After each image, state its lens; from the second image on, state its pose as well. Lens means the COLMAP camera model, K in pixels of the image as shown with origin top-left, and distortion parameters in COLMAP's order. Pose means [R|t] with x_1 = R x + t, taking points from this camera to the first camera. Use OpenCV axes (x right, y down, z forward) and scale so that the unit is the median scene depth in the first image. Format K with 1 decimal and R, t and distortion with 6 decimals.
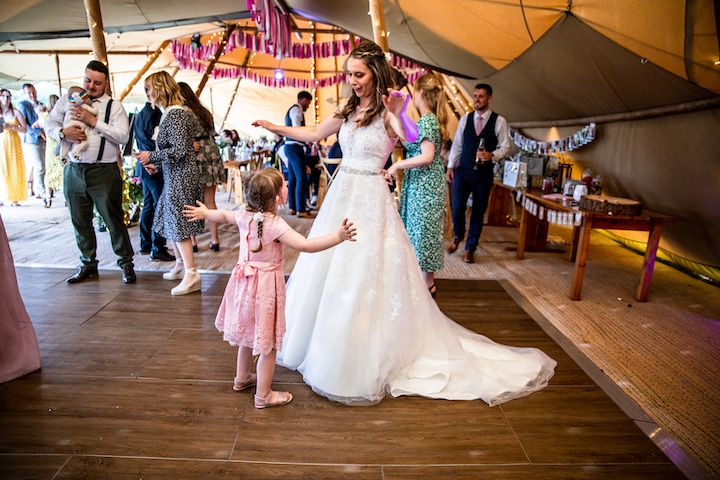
lens RADIAL K [[527.2, 0, 360.0], [0, 527.2, 240.0], [0, 0, 1]] dist [-0.077170, 0.090940]
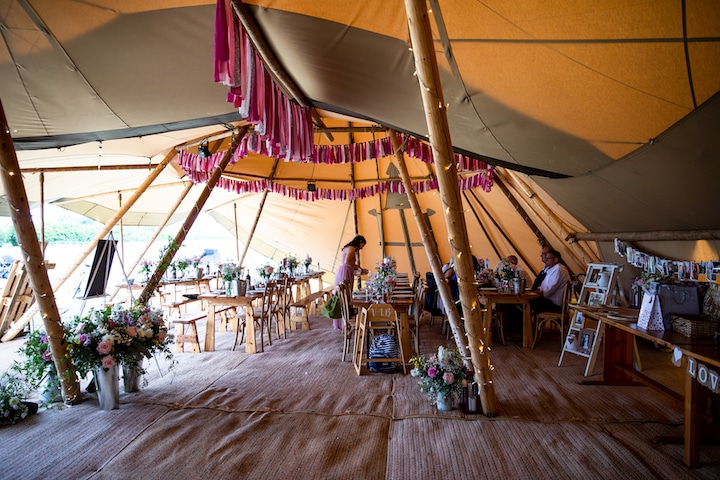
lens RADIAL K [[588.6, 0, 360.0], [0, 588.6, 240.0], [0, 0, 1]] dist [-0.003663, 0.002410]
pose [[0.995701, -0.037803, -0.084558, 0.002864], [0.019206, 0.977343, -0.210789, -0.048173], [0.090611, 0.208259, 0.973867, 0.168783]]
